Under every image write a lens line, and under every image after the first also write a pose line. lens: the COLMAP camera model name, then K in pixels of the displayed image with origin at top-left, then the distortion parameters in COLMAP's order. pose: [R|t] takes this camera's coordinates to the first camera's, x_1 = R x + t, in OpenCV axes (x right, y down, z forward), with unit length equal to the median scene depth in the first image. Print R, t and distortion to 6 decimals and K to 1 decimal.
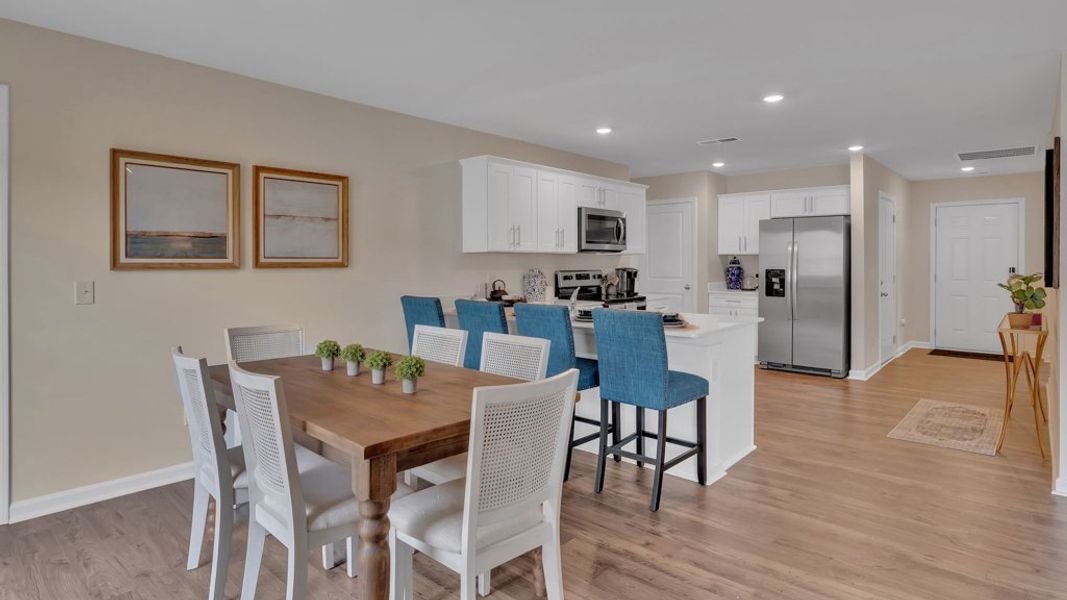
lens RADIAL K [[569.2, 0, 535.0], [0, 569.2, 295.6], [0, 0, 1]] dist [0.004137, -0.000192]
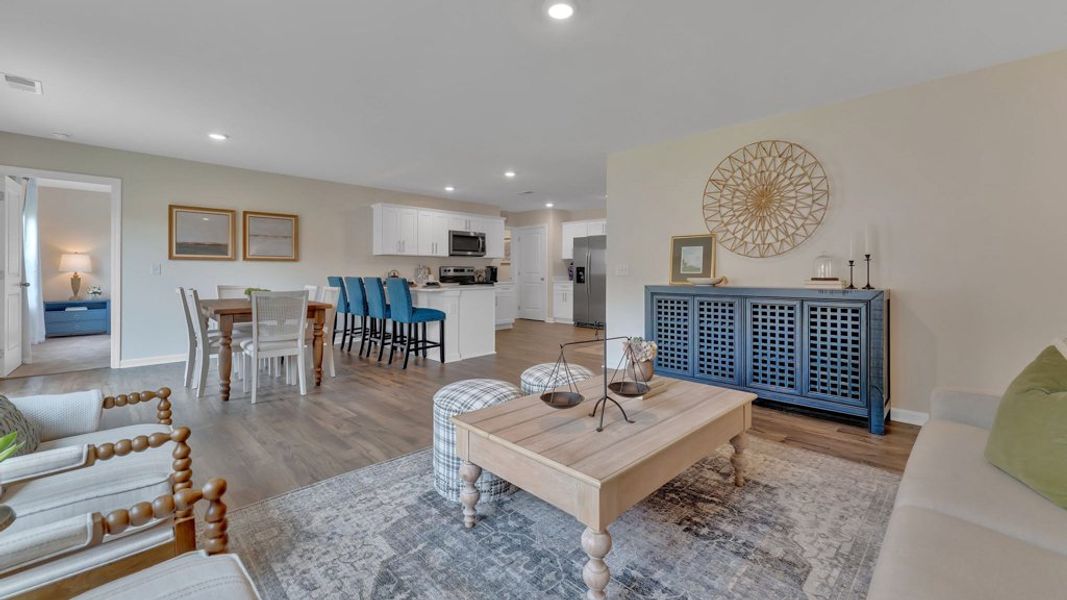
lens RADIAL K [[434.9, 0, 536.9], [0, 434.9, 291.9], [0, 0, 1]] dist [0.012745, 0.000056]
pose [[0.998792, 0.005020, -0.048875, 0.480421], [-0.005565, 0.999924, -0.011017, 0.057437], [0.048816, 0.011276, 0.998744, -0.393276]]
